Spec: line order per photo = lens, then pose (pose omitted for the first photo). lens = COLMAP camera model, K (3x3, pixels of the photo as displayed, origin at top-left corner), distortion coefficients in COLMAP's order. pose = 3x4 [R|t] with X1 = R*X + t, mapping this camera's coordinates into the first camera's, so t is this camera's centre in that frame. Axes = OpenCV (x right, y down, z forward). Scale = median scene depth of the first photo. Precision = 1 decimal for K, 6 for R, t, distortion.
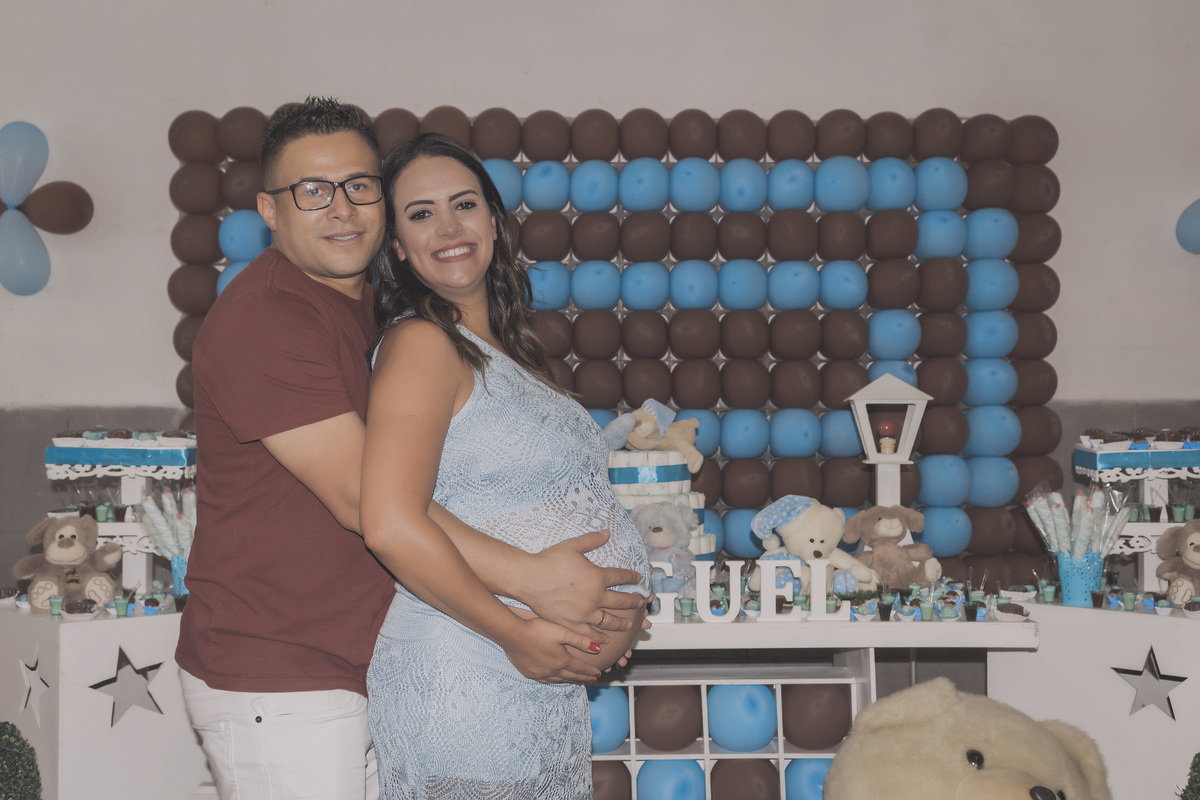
lens RADIAL K [[956.2, 0, 603.5], [0, 956.2, 423.2], [0, 0, 1]] dist [-0.070512, 0.001880]
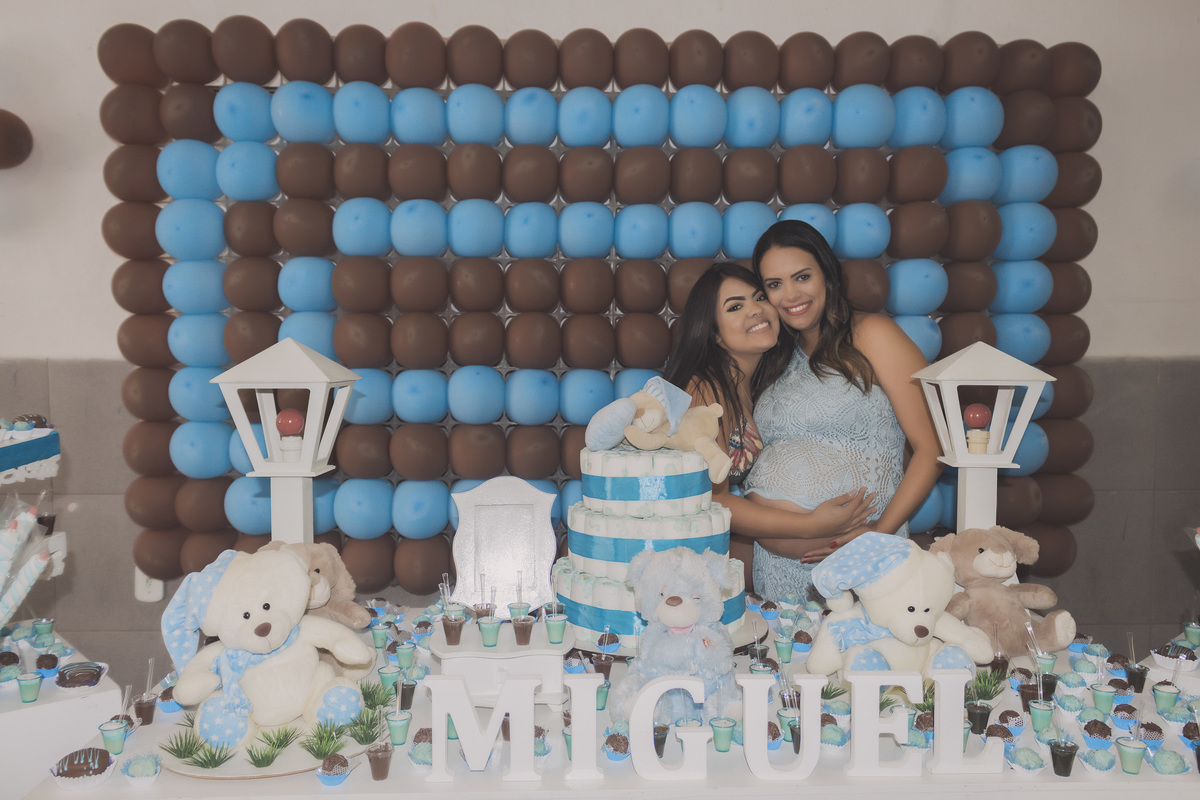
lens RADIAL K [[637.1, 0, 608.8], [0, 637.1, 364.8], [0, 0, 1]] dist [-0.002286, -0.000184]
pose [[0.999874, 0.003602, 0.015484, 0.004388], [-0.004119, 0.999429, 0.033523, -0.039396], [-0.015354, -0.033582, 0.999318, 0.405471]]
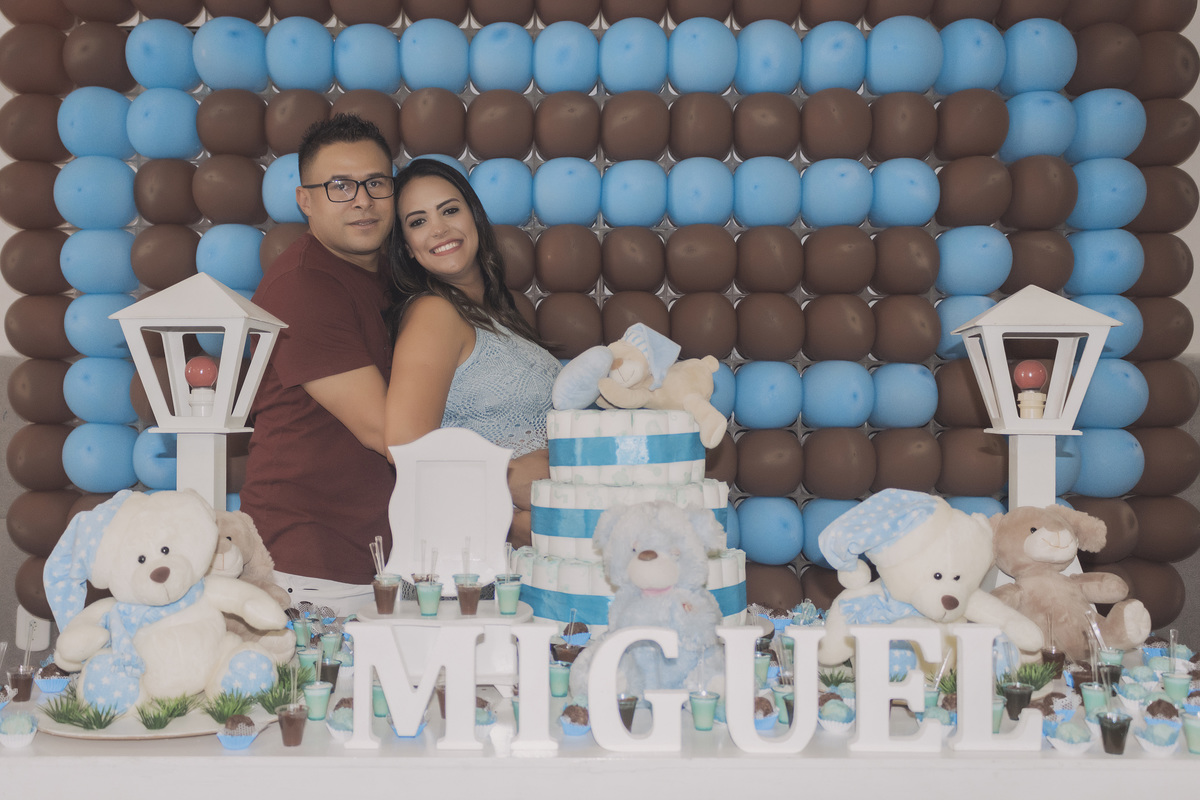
lens RADIAL K [[807.7, 0, 600.0], [0, 807.7, 400.0], [0, 0, 1]] dist [-0.006770, -0.000525]
pose [[0.999966, 0.005214, -0.006373, 0.022384], [-0.005254, 0.999966, -0.006314, 0.019966], [0.006340, 0.006347, 0.999960, 0.383823]]
